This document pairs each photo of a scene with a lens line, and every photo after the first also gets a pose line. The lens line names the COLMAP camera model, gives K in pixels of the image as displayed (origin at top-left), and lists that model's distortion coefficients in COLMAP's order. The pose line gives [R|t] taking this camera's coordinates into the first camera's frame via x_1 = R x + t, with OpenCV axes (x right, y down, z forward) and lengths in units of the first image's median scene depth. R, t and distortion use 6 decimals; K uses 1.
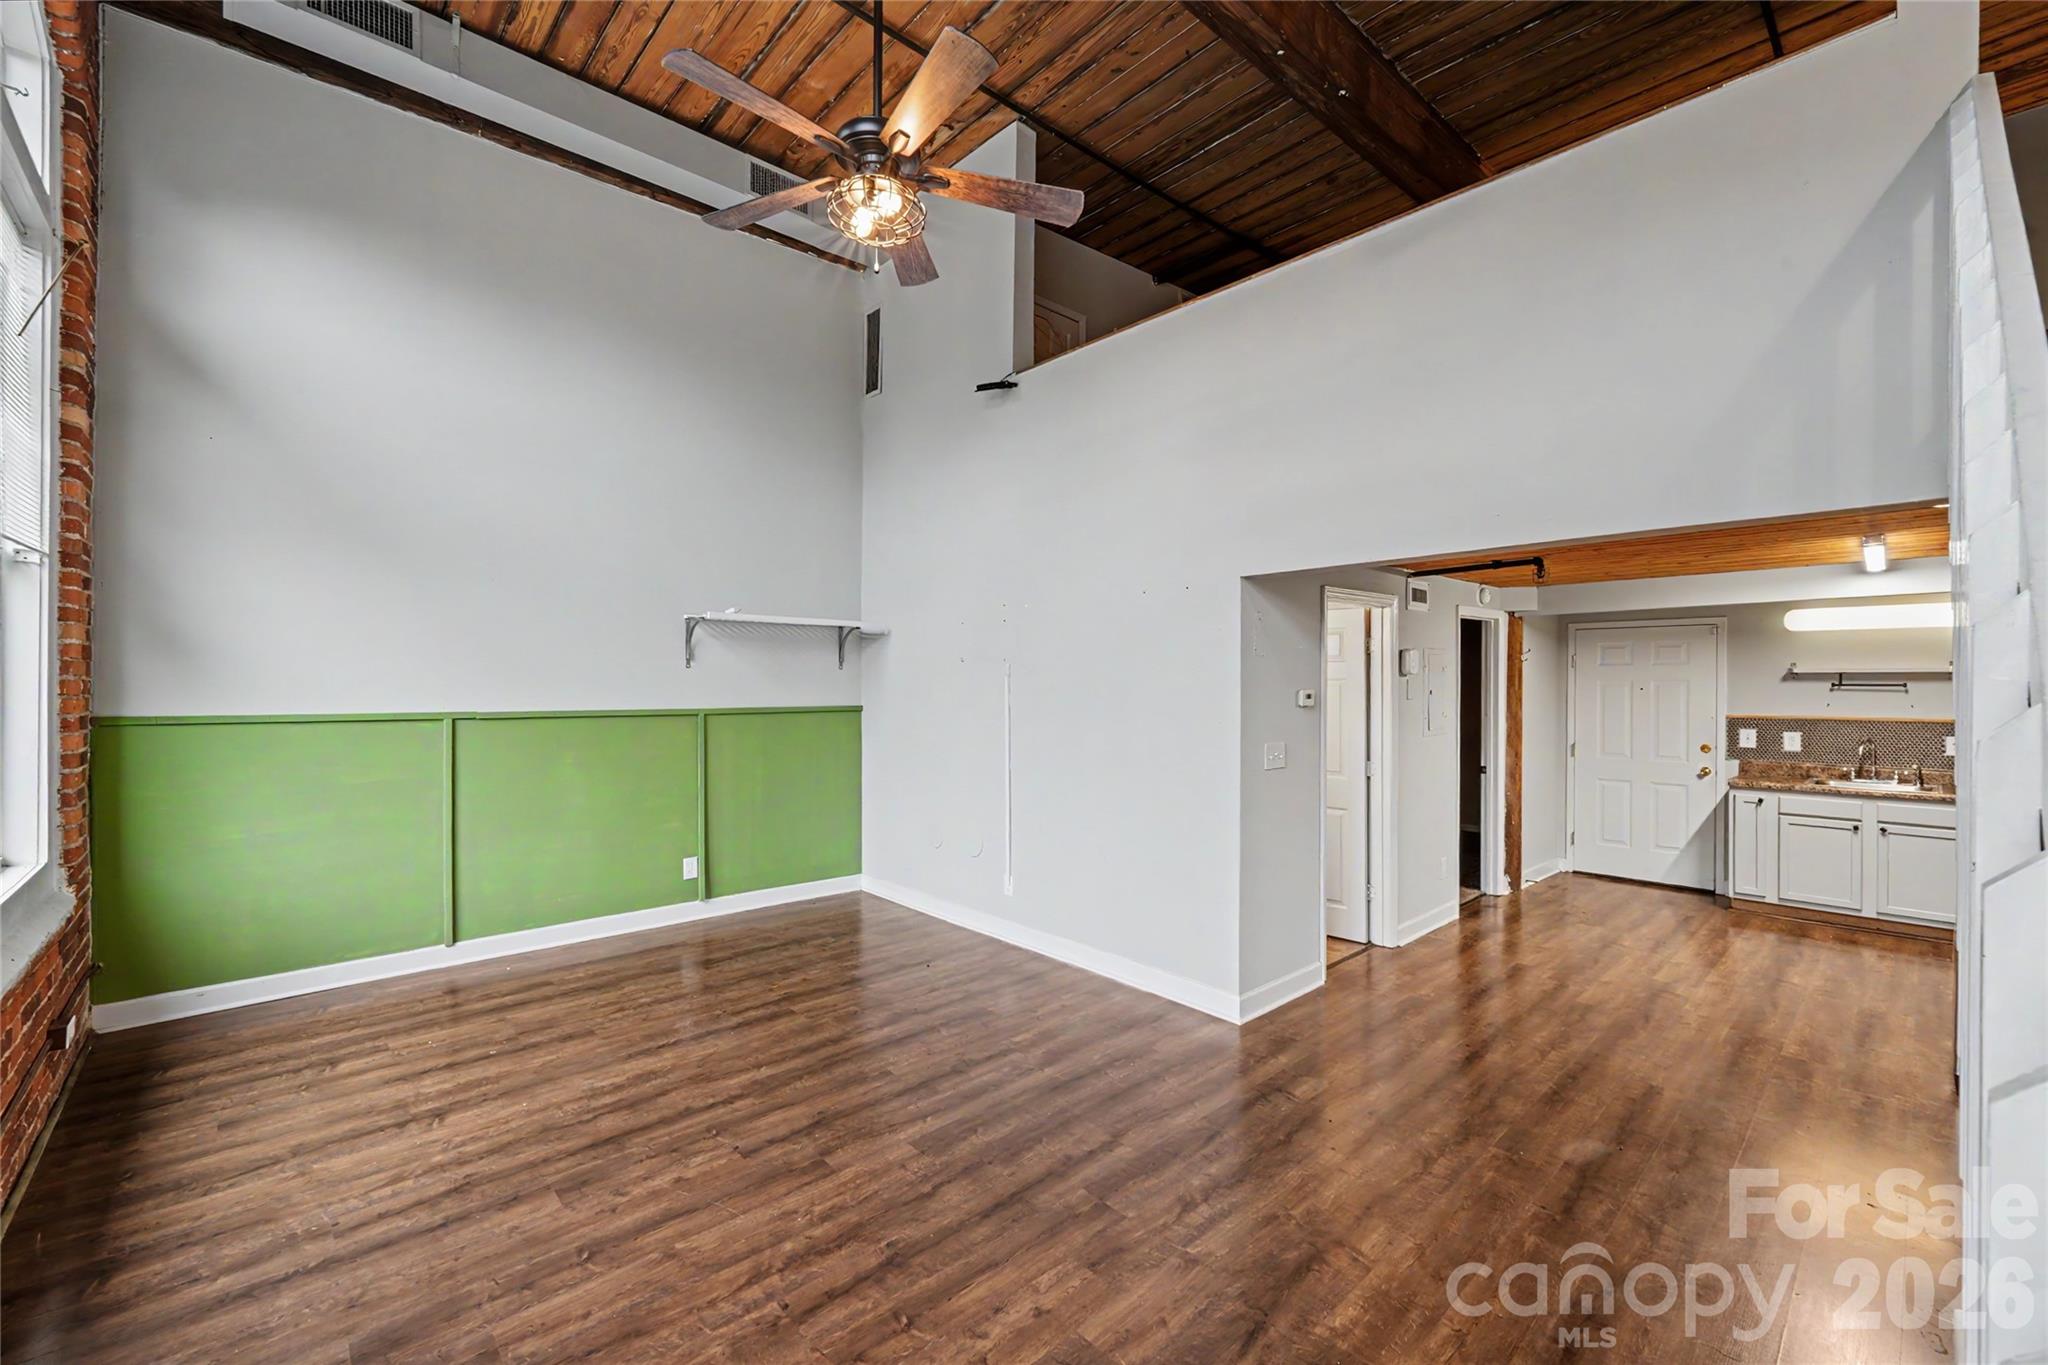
lens RADIAL K [[824.3, 0, 1019.4], [0, 824.3, 696.8], [0, 0, 1]] dist [0.003097, -0.002867]
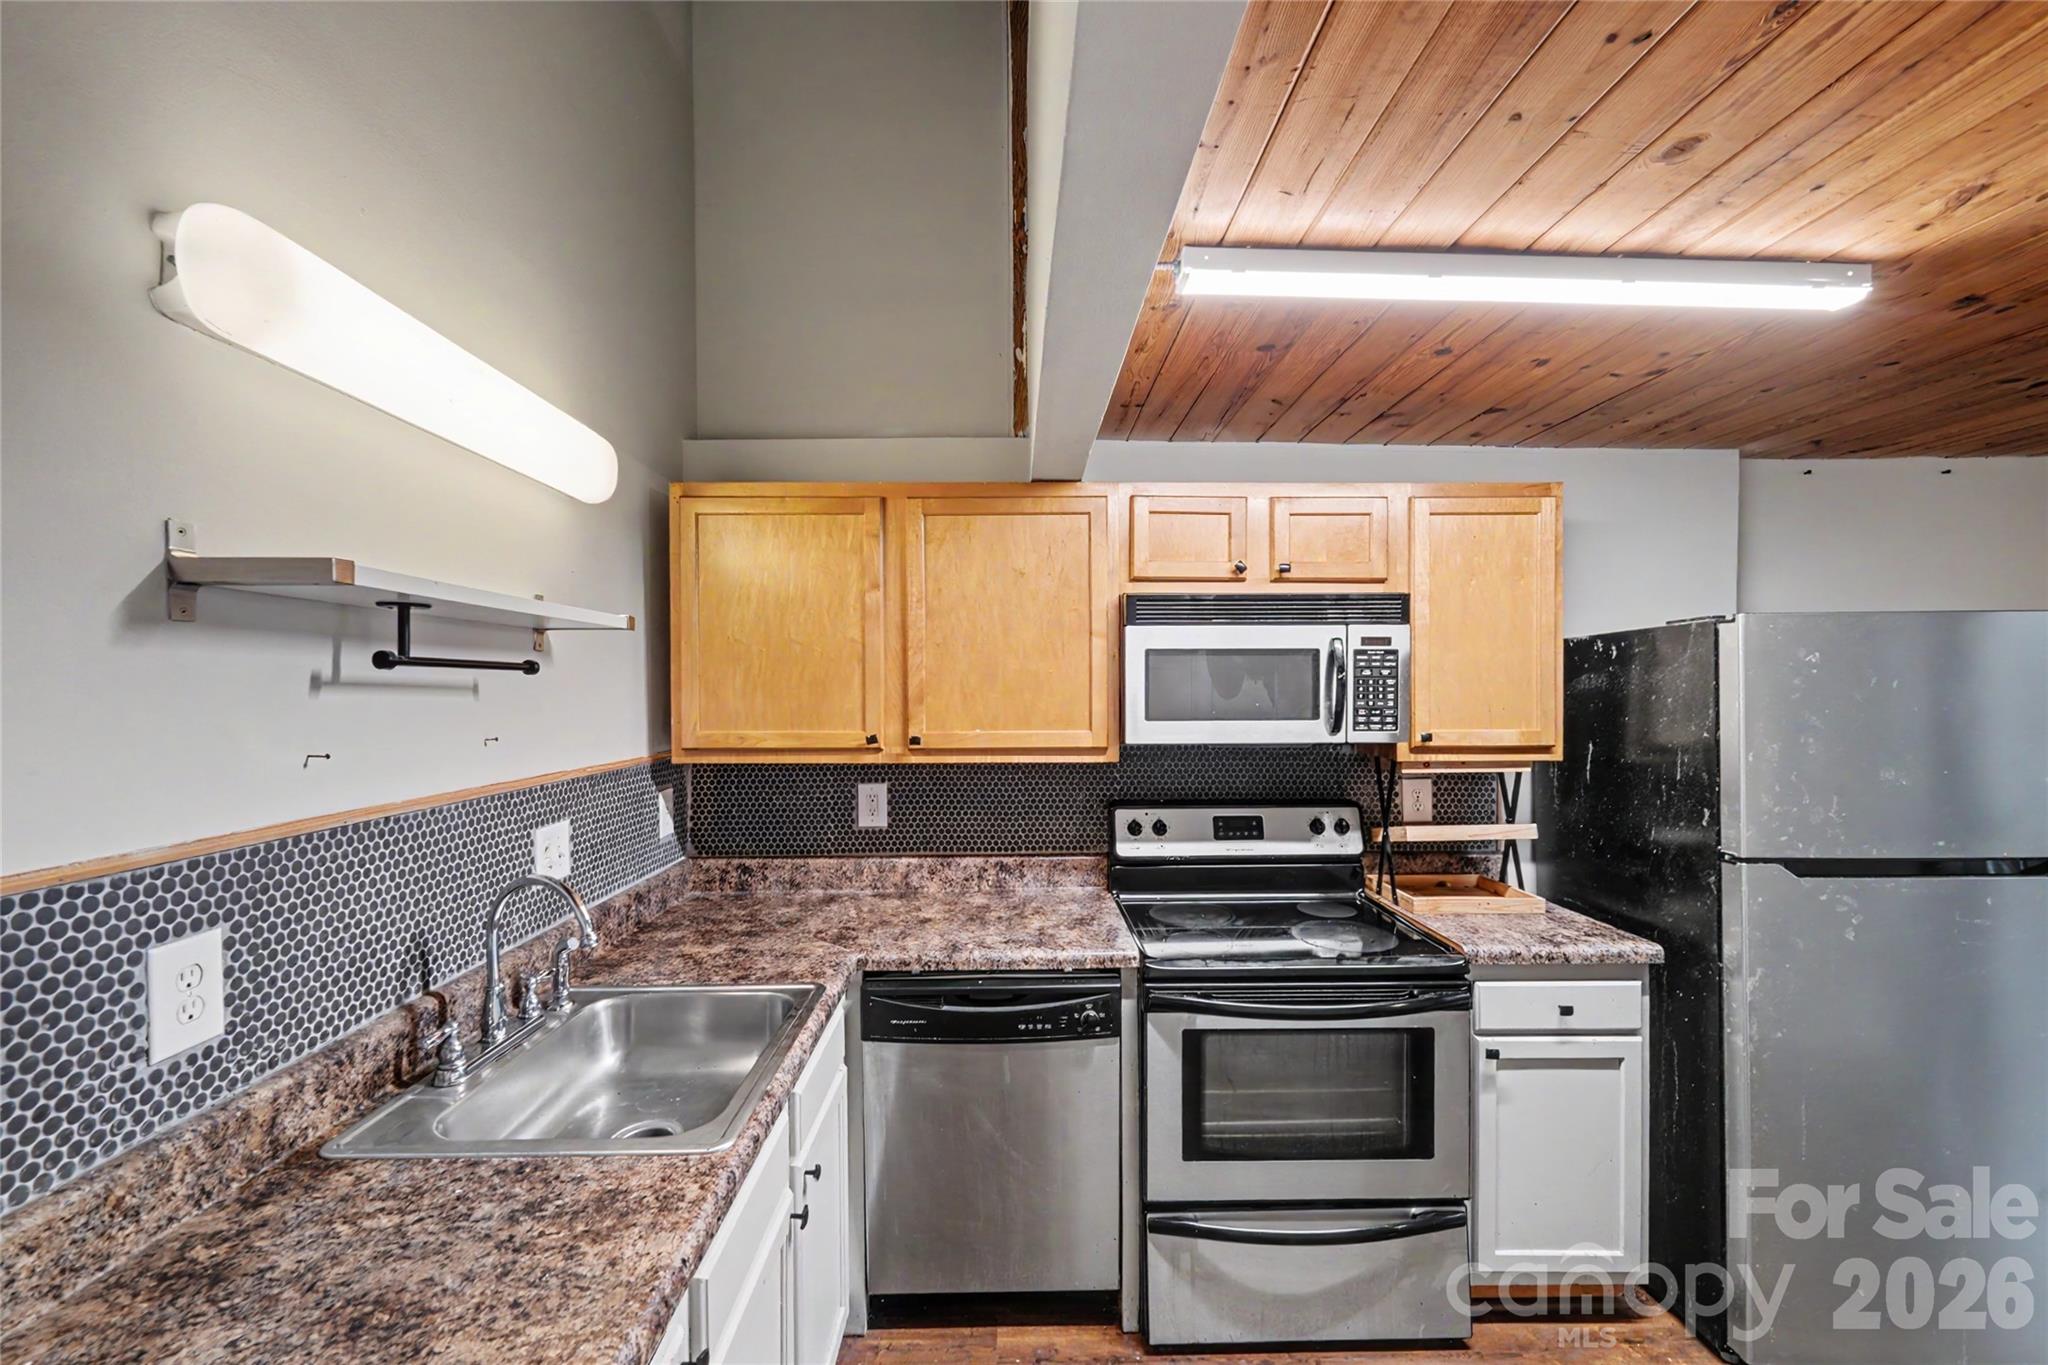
lens RADIAL K [[824.3, 0, 1019.4], [0, 824.3, 696.8], [0, 0, 1]] dist [0.003097, -0.002867]
pose [[-0.745193, -0.006990, 0.666812, 1.030249], [0.009443, 0.999734, 0.021033, -0.010998], [-0.666782, 0.021971, -0.744929, 1.483789]]
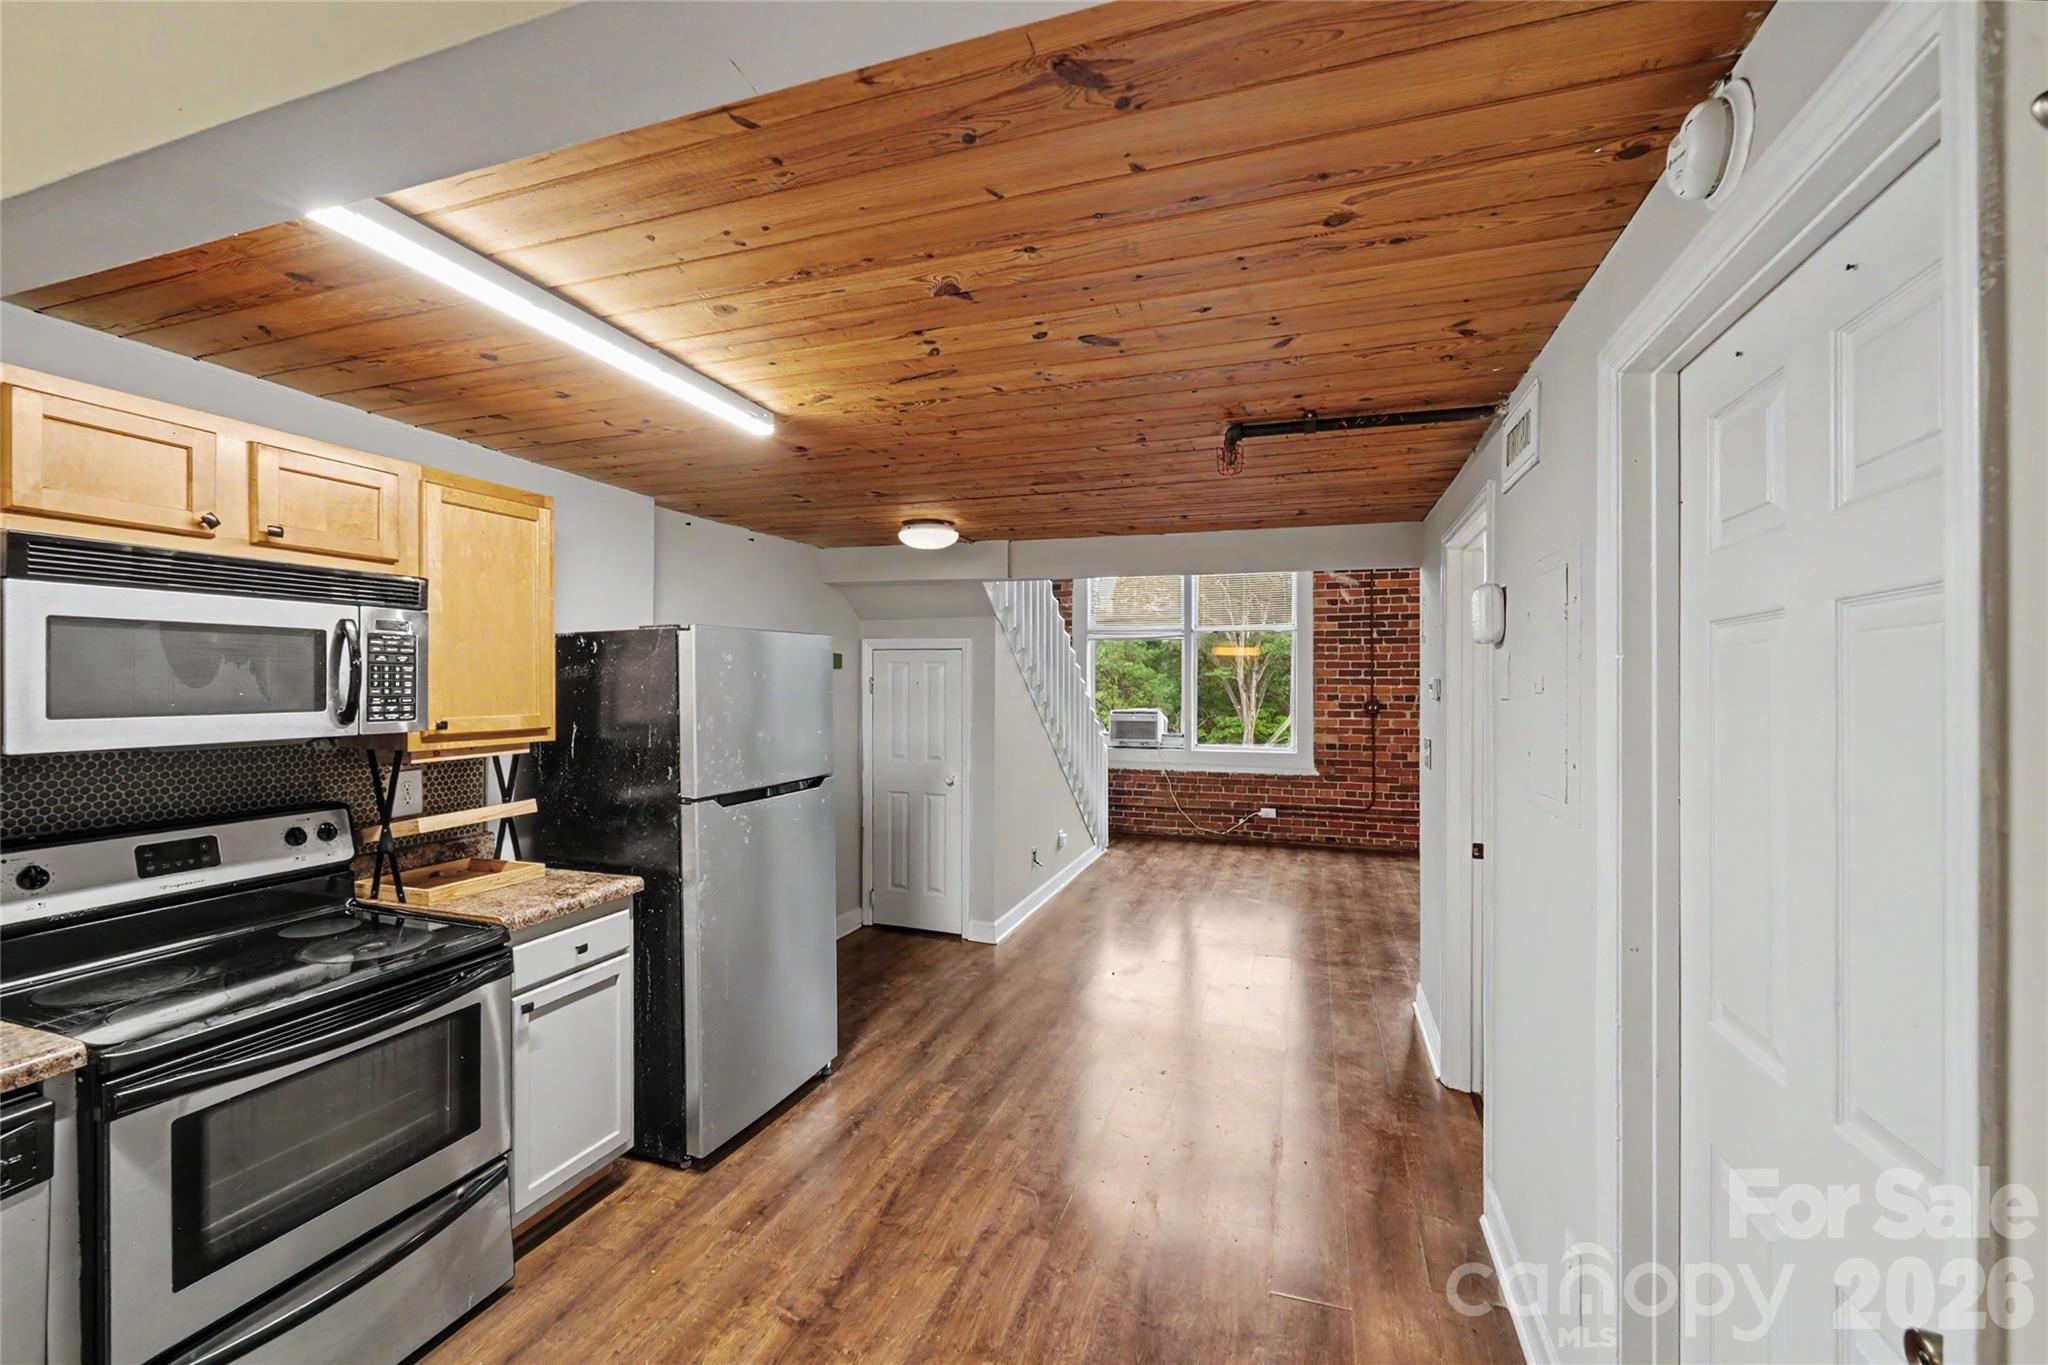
lens RADIAL K [[833.5, 0, 1013.7], [0, 833.5, 687.2], [0, 0, 1]] dist [0.004272, -0.002919]
pose [[-0.881013, -0.002406, -0.473085, 1.122834], [-0.011978, 0.999780, 0.017221, -0.009297], [0.472940, 0.020839, -0.880848, 1.562516]]
